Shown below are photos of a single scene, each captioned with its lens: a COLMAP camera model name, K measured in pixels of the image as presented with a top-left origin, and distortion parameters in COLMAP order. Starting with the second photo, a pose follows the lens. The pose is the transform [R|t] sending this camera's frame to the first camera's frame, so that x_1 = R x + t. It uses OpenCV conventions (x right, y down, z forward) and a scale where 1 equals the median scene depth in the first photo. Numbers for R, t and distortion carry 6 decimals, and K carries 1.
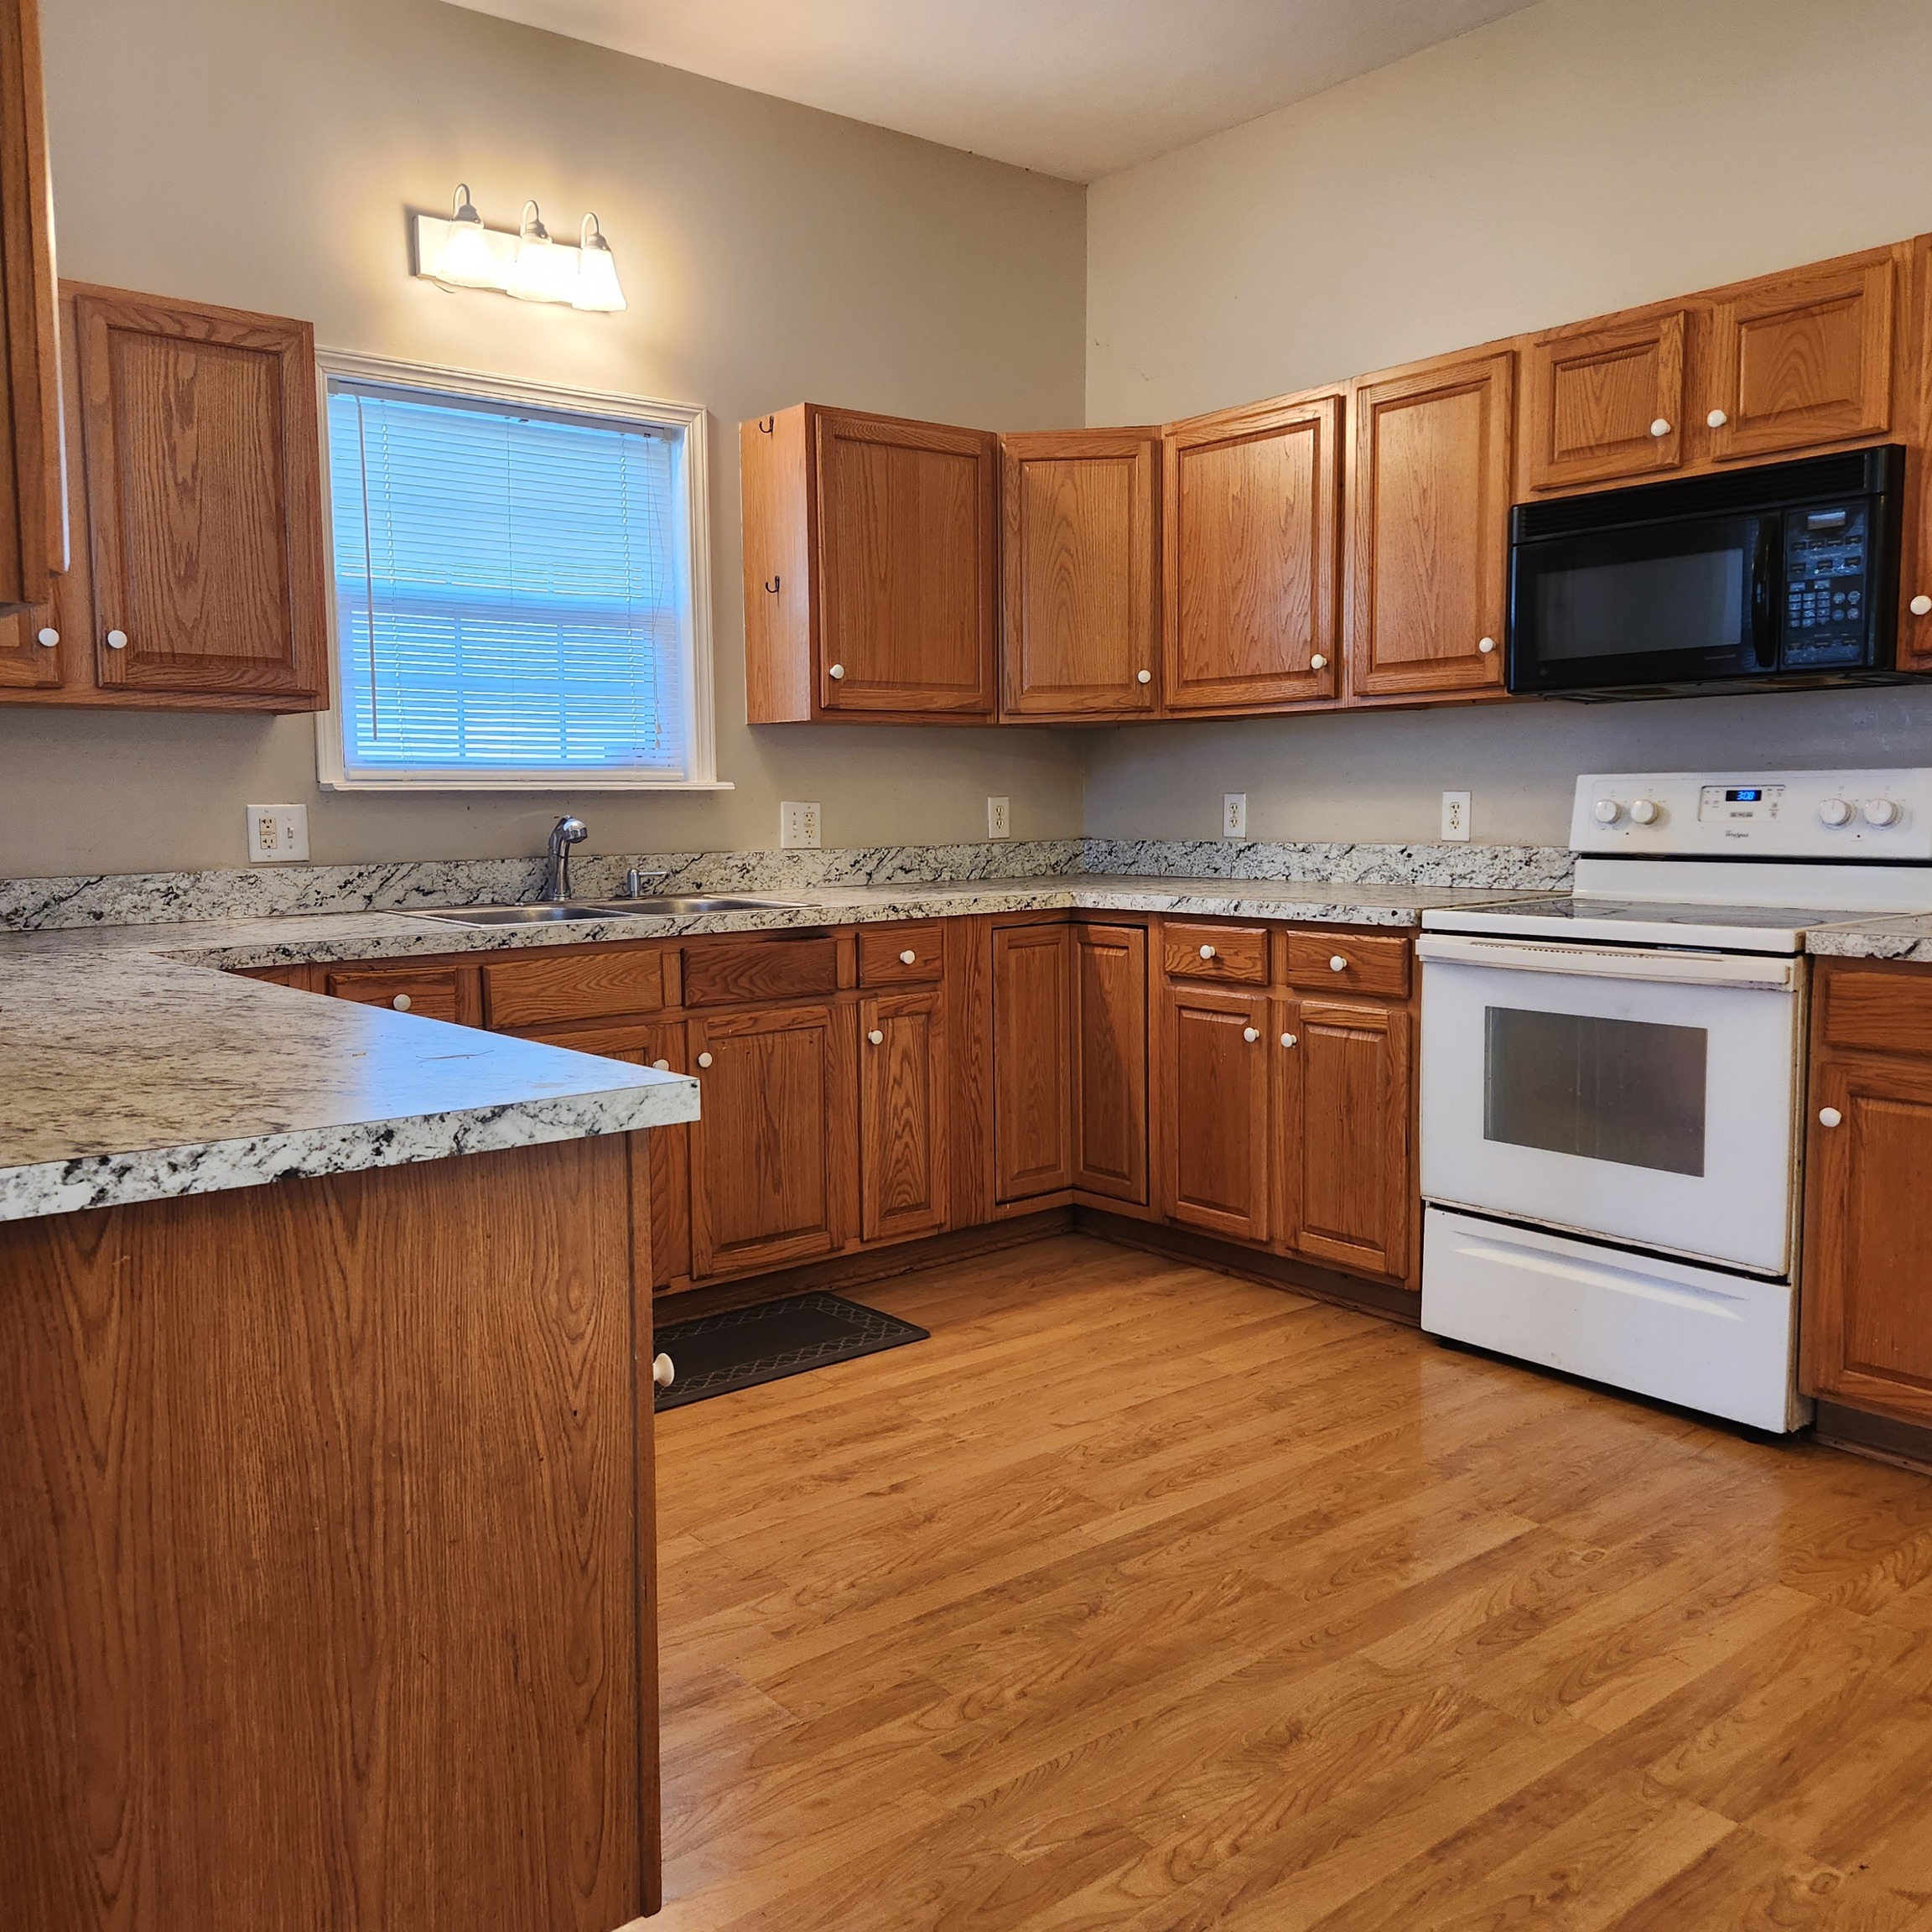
lens RADIAL K [[1715.0, 0, 962.0], [0, 1715.0, 948.0], [0, 0, 1]] dist [0.104701, -0.112539]
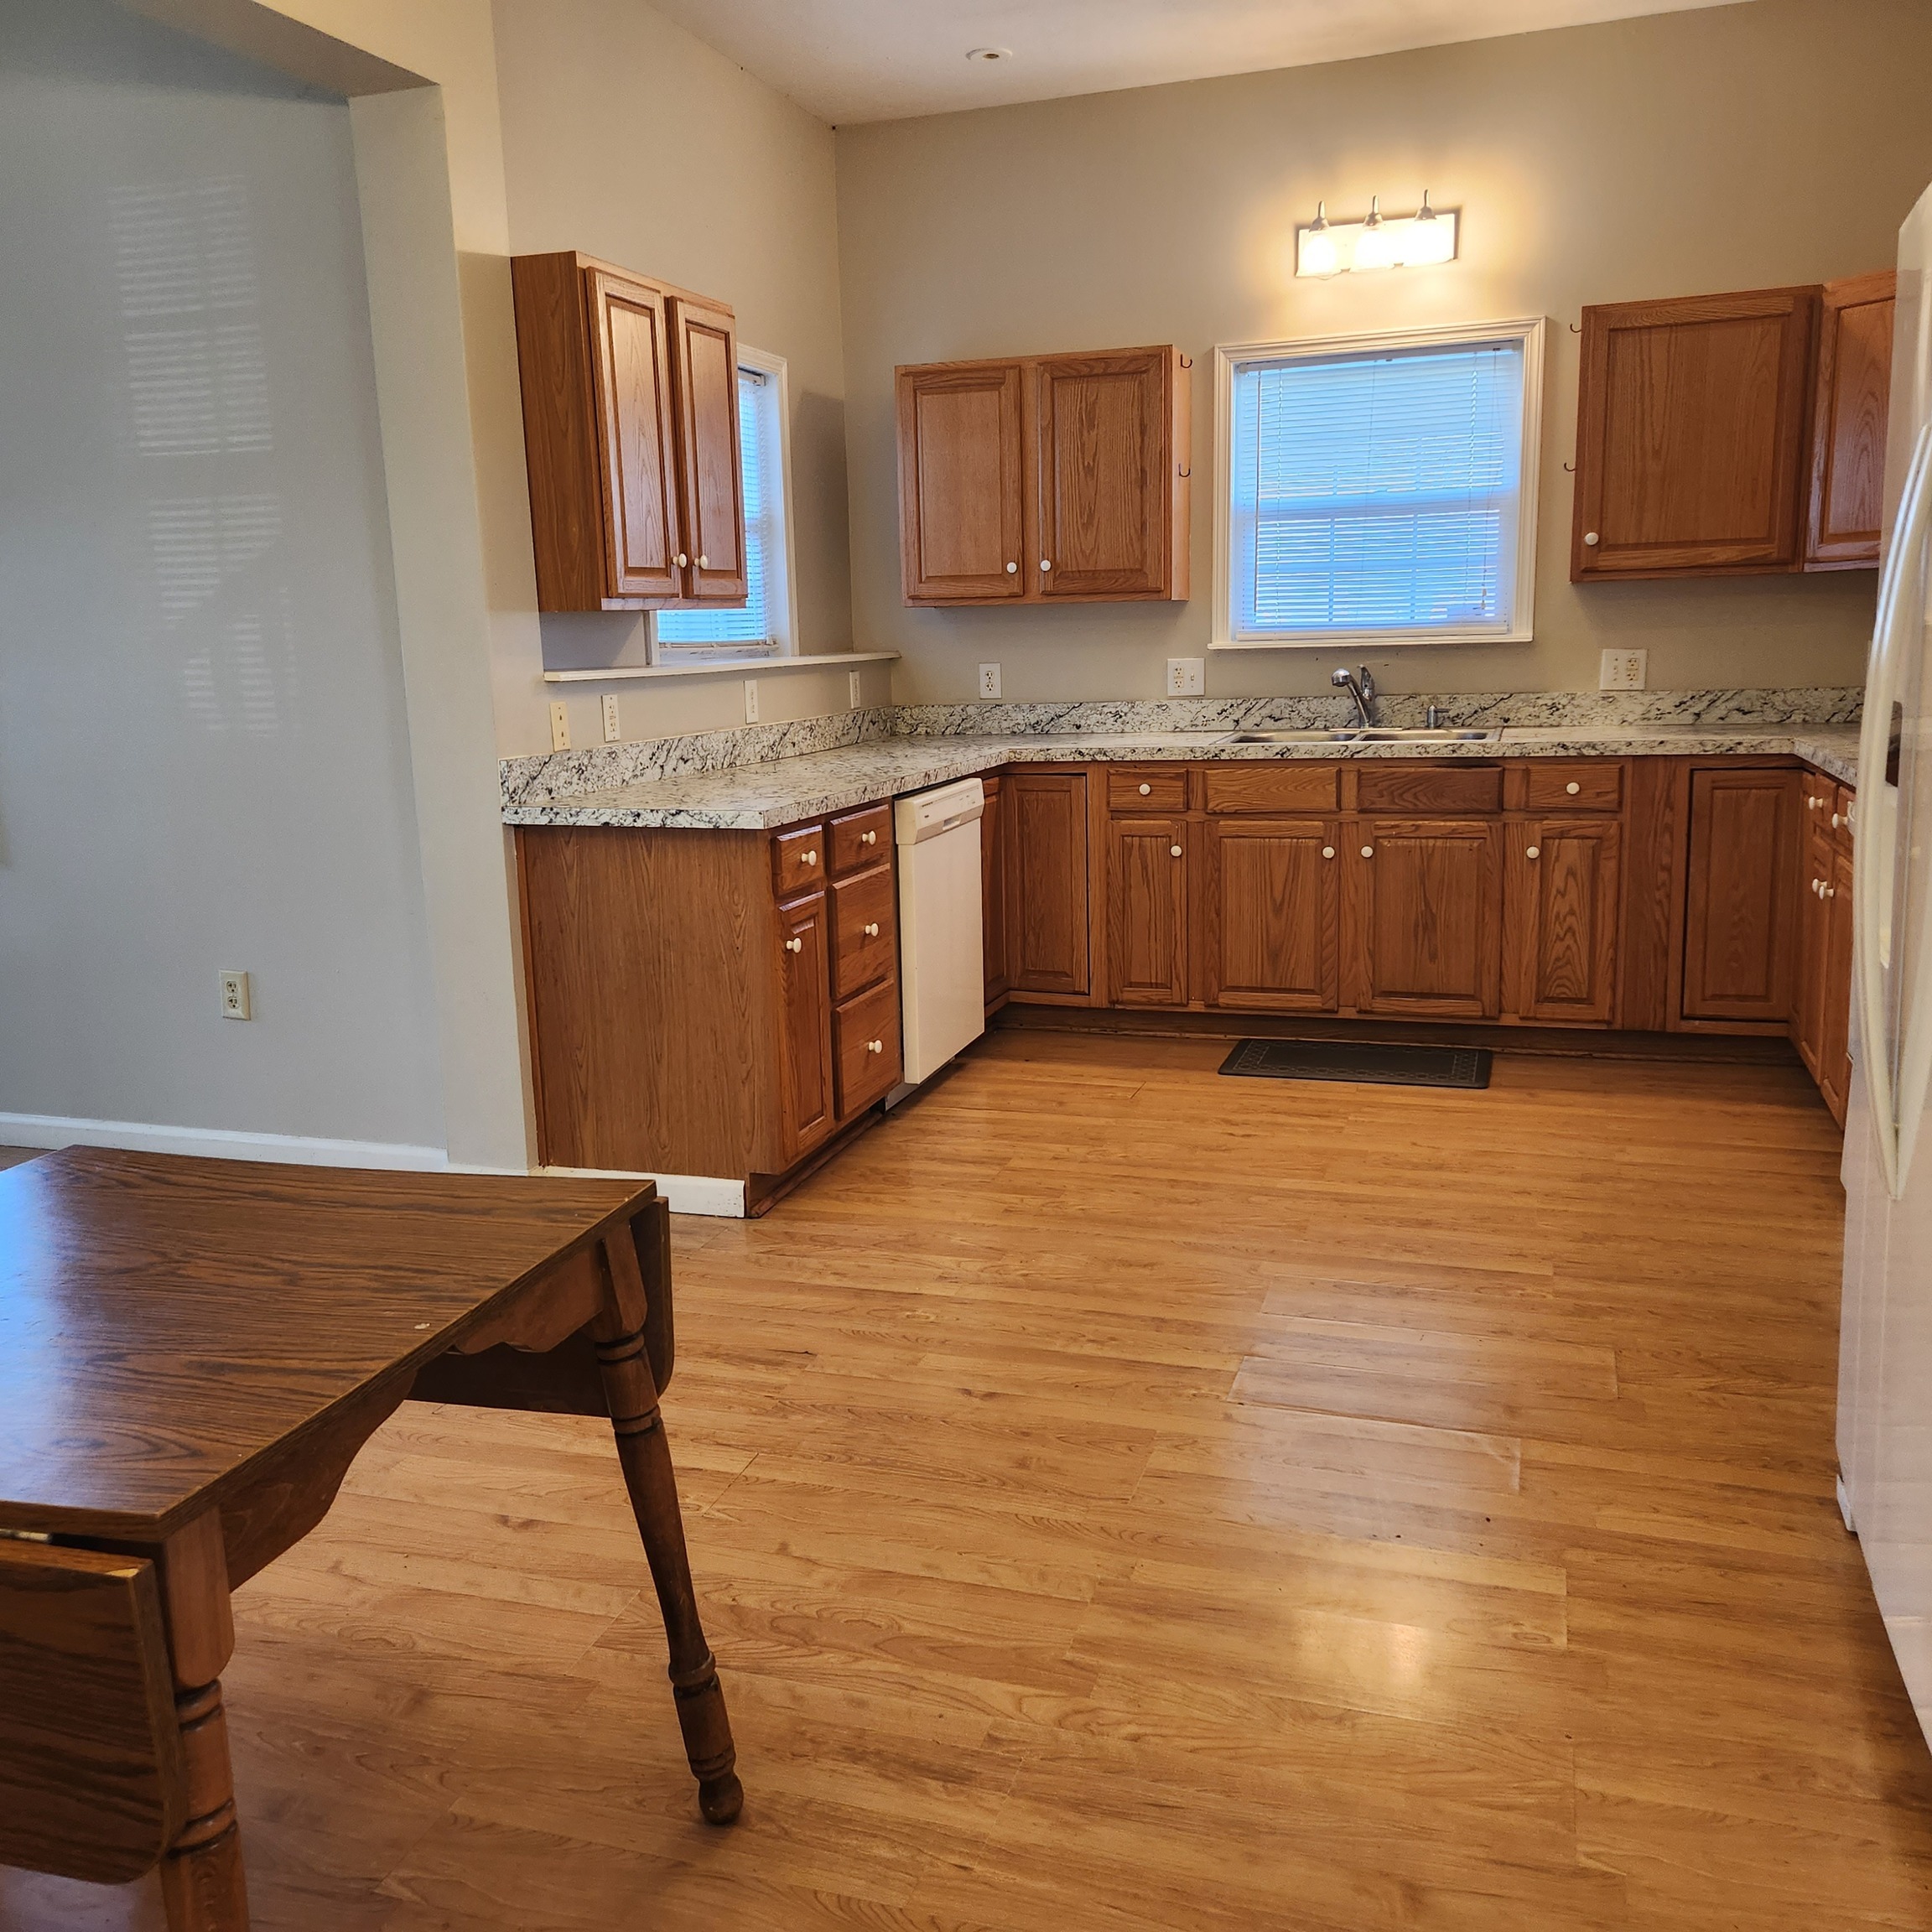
lens RADIAL K [[1715.0, 0, 962.0], [0, 1715.0, 948.0], [0, 0, 1]] dist [0.104701, -0.112539]
pose [[0.536300, 0.149936, -0.830603, 0.797551], [-0.056042, 0.988249, 0.142208, -0.034313], [0.842165, -0.029718, 0.538401, 0.000357]]
